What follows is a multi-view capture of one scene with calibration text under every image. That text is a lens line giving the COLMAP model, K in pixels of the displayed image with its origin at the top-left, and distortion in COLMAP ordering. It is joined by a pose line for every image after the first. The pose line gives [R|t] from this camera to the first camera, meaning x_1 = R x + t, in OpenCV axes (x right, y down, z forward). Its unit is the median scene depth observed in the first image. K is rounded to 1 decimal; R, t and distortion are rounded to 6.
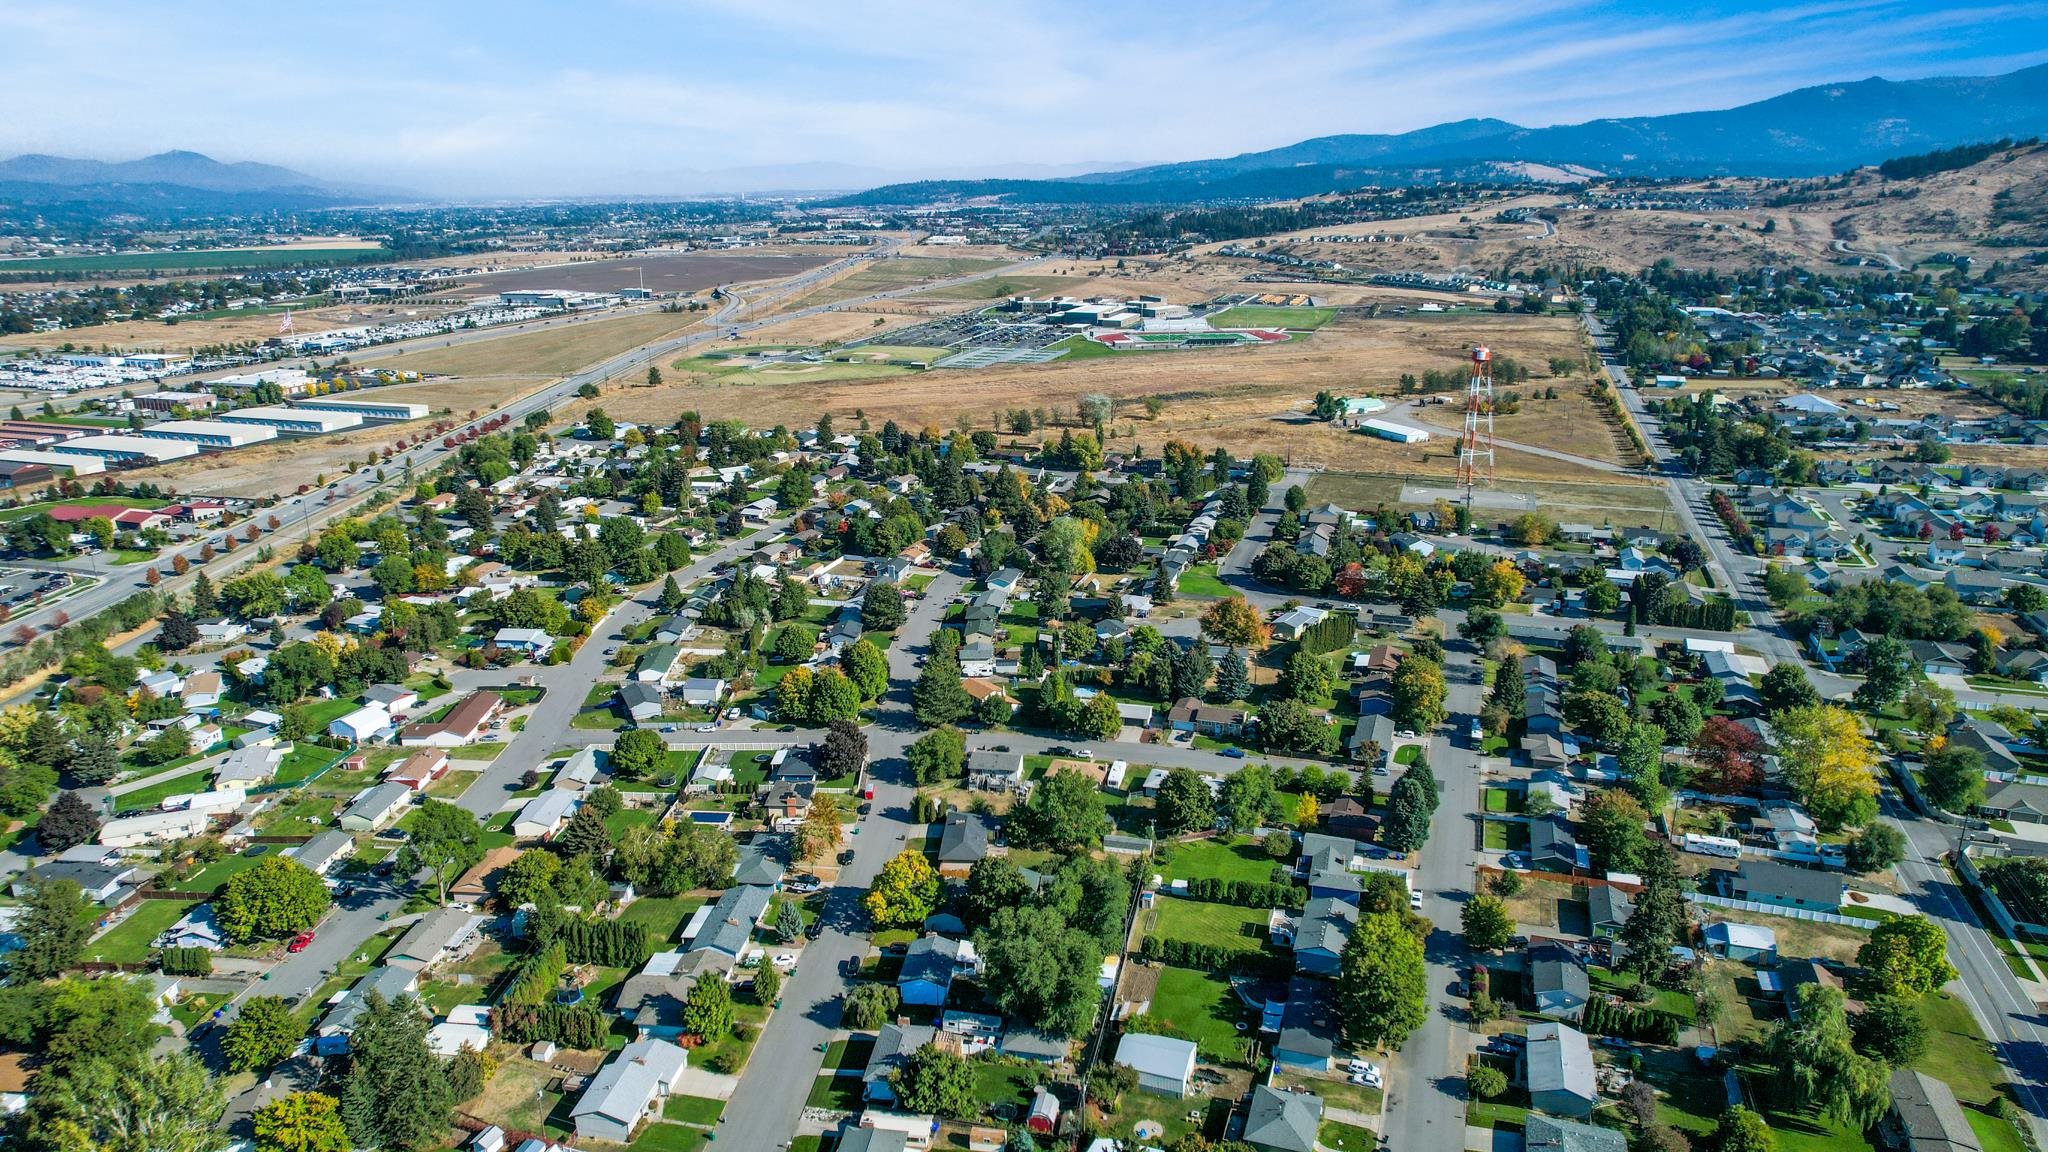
lens RADIAL K [[1299.2, 0, 1021.4], [0, 1299.2, 606.4], [0, 0, 1]] dist [-0.086907, 0.076407]
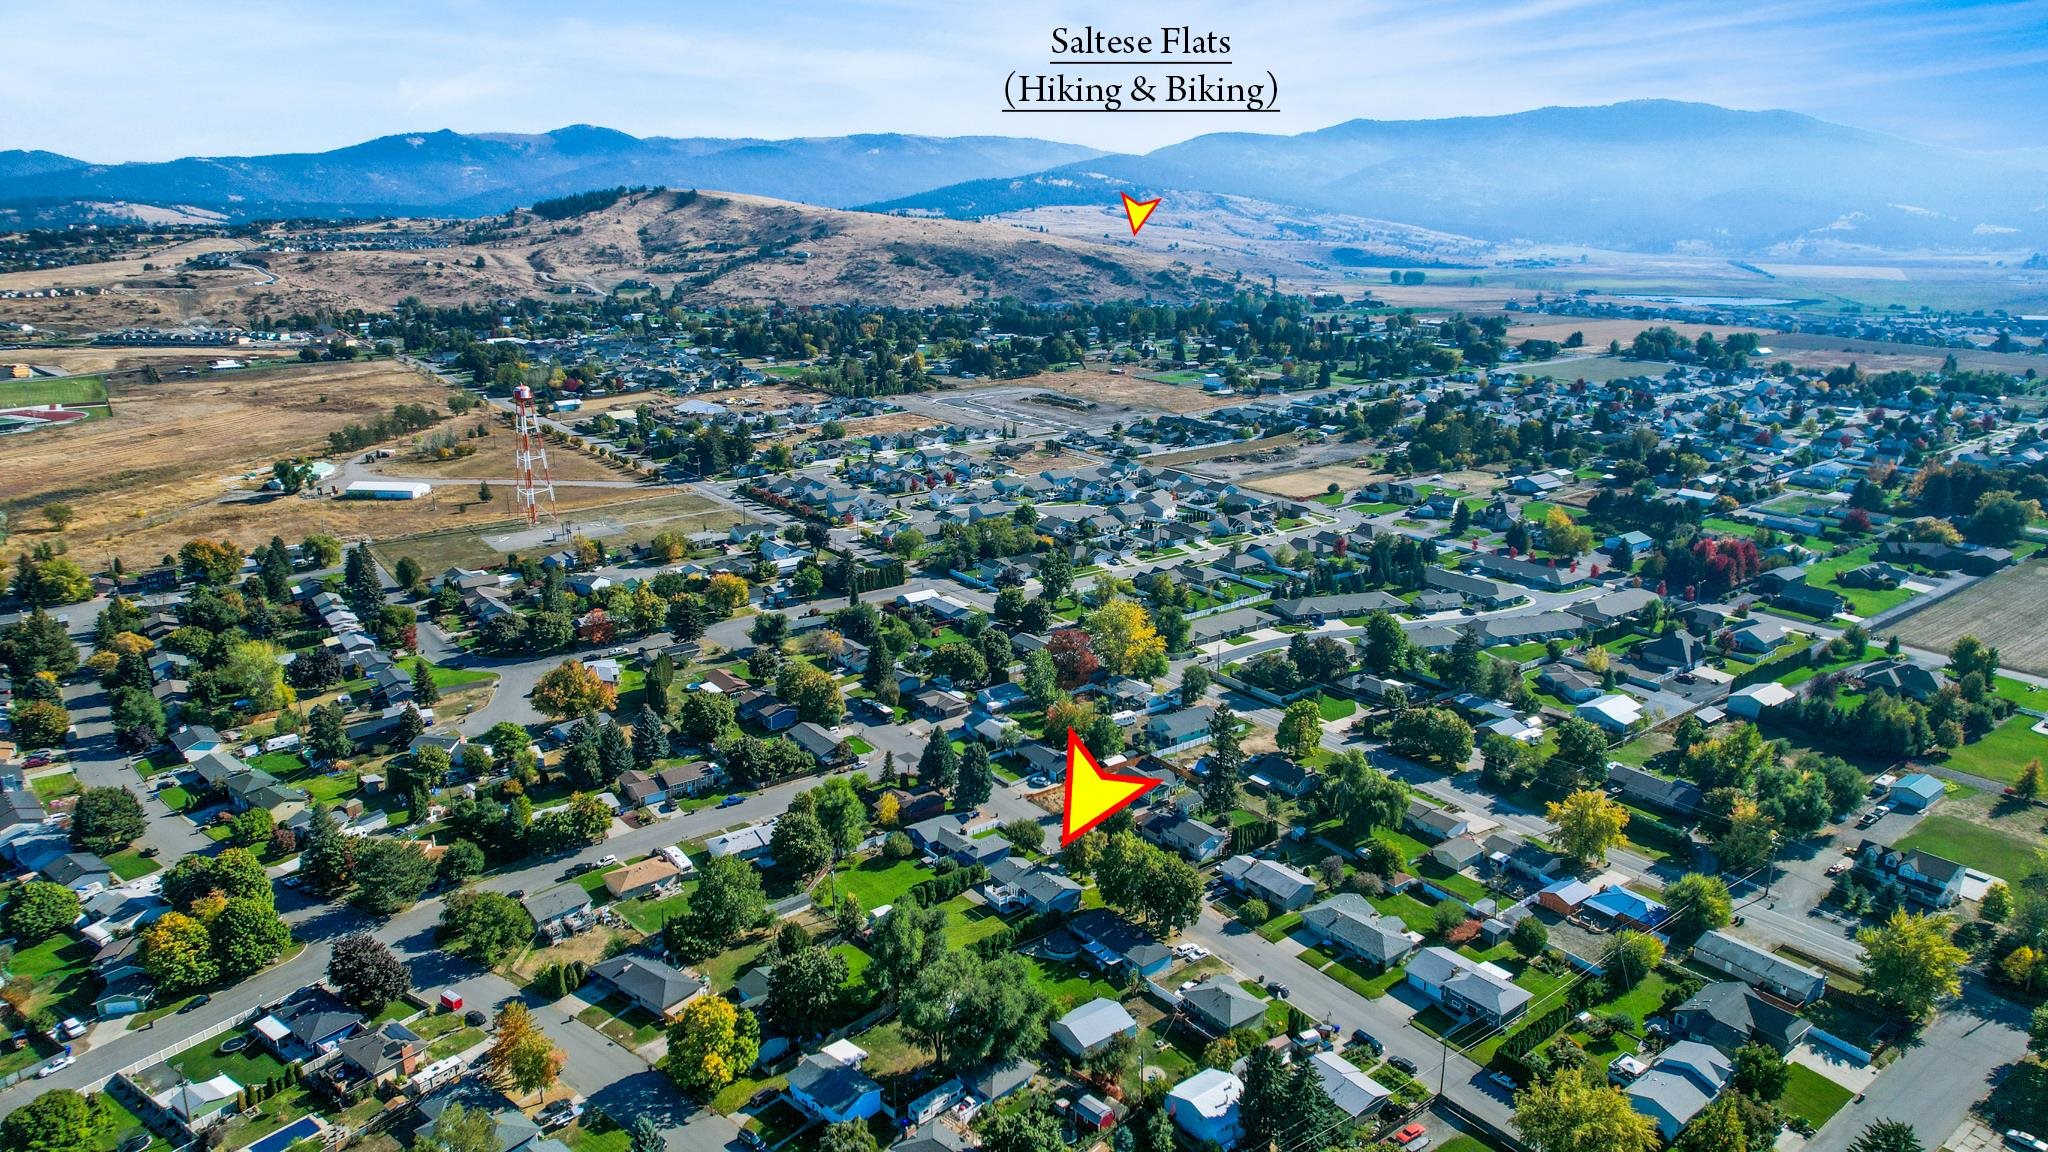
lens RADIAL K [[1299.2, 0, 1021.4], [0, 1299.2, 606.4], [0, 0, 1]] dist [-0.086907, 0.076407]
pose [[0.557926, -0.231477, 0.796955, -0.222334], [0.255475, 0.961584, 0.100442, -0.033561], [-0.789589, 0.147563, 0.595629, 0.113807]]
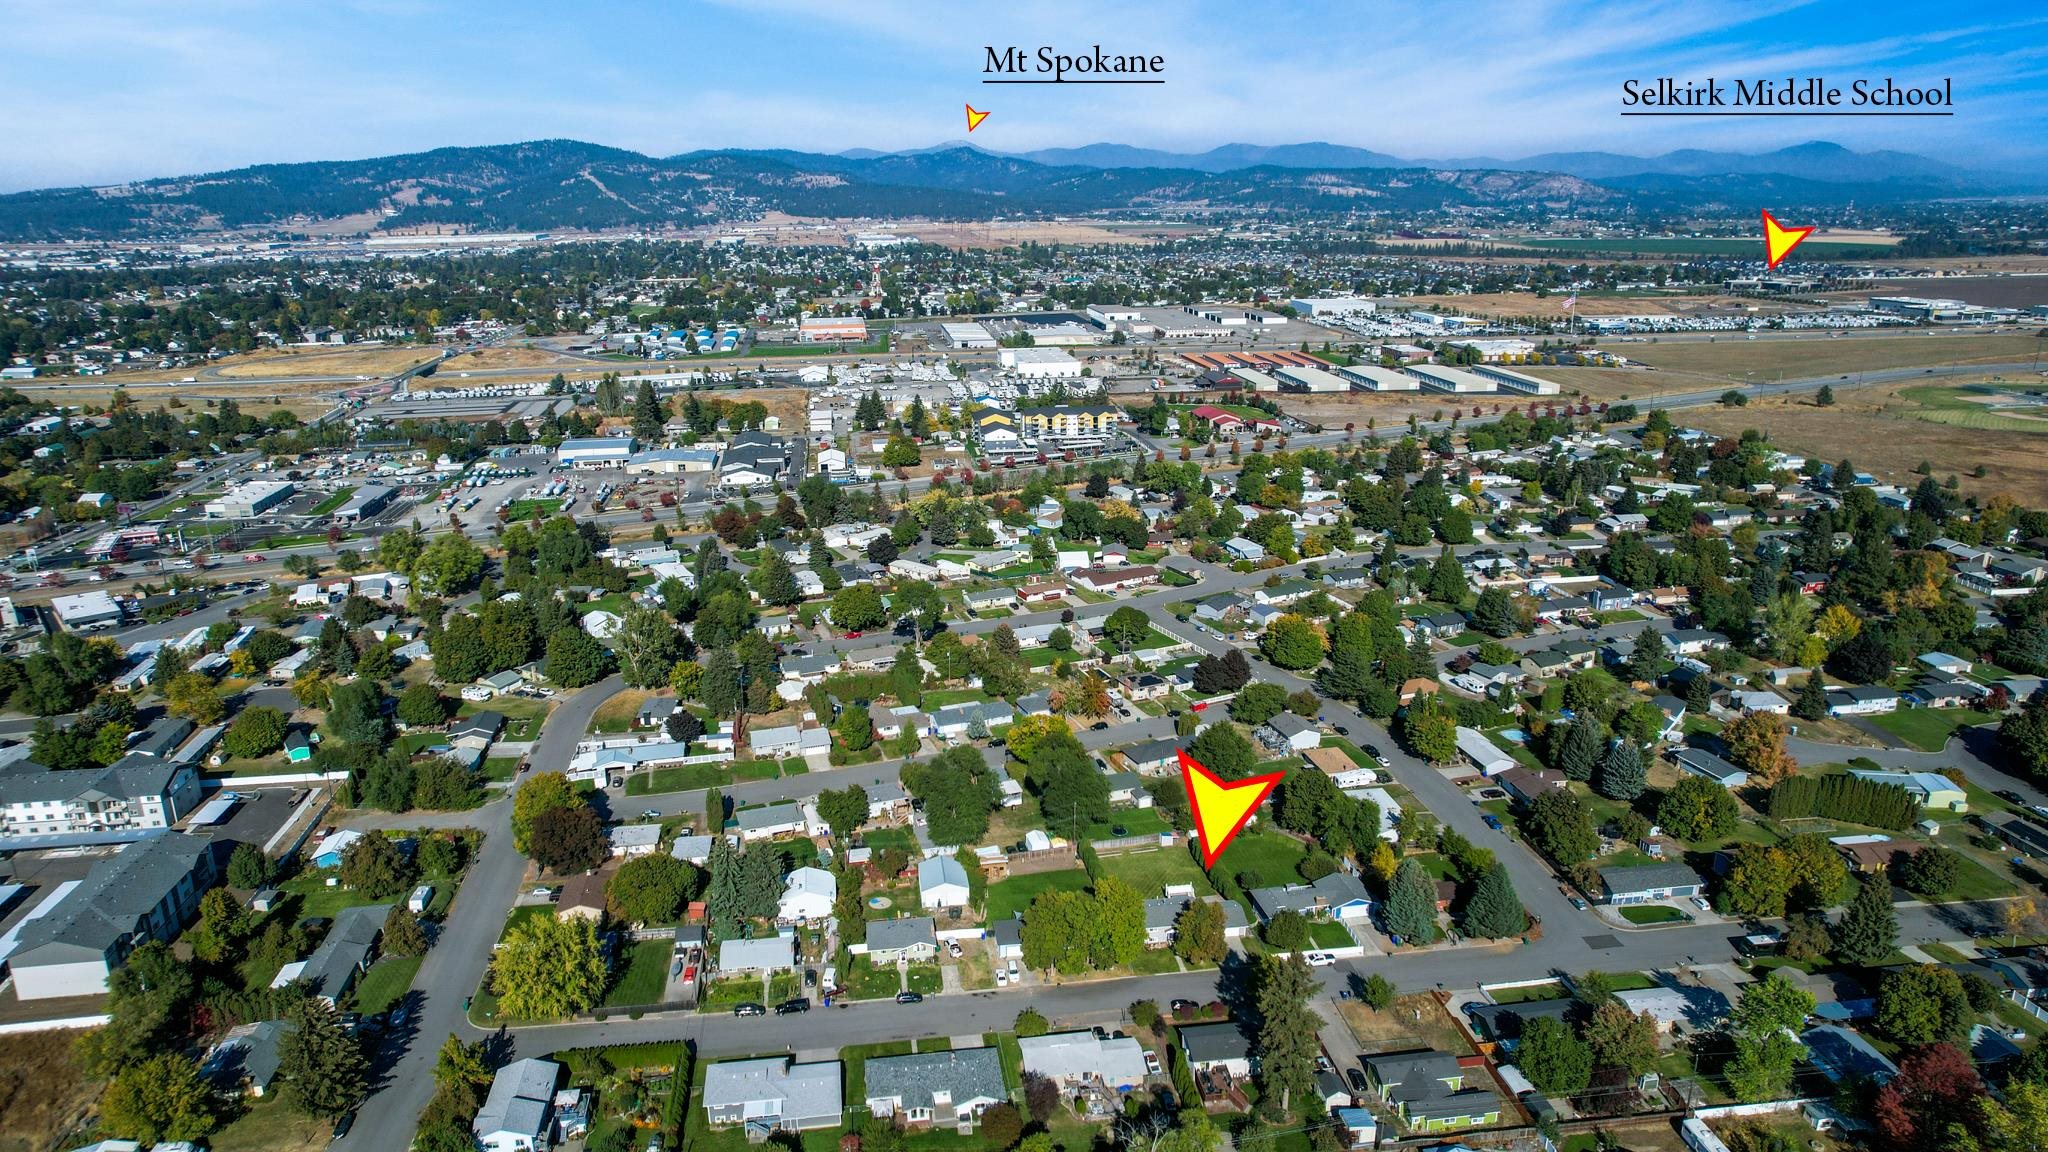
lens RADIAL K [[1299.2, 0, 1021.4], [0, 1299.2, 606.4], [0, 0, 1]] dist [-0.086907, 0.076407]
pose [[0.448444, 0.278043, -0.849465, 0.352893], [-0.271616, 0.947832, 0.166850, -0.043159], [0.851542, 0.155906, 0.500570, 0.115110]]
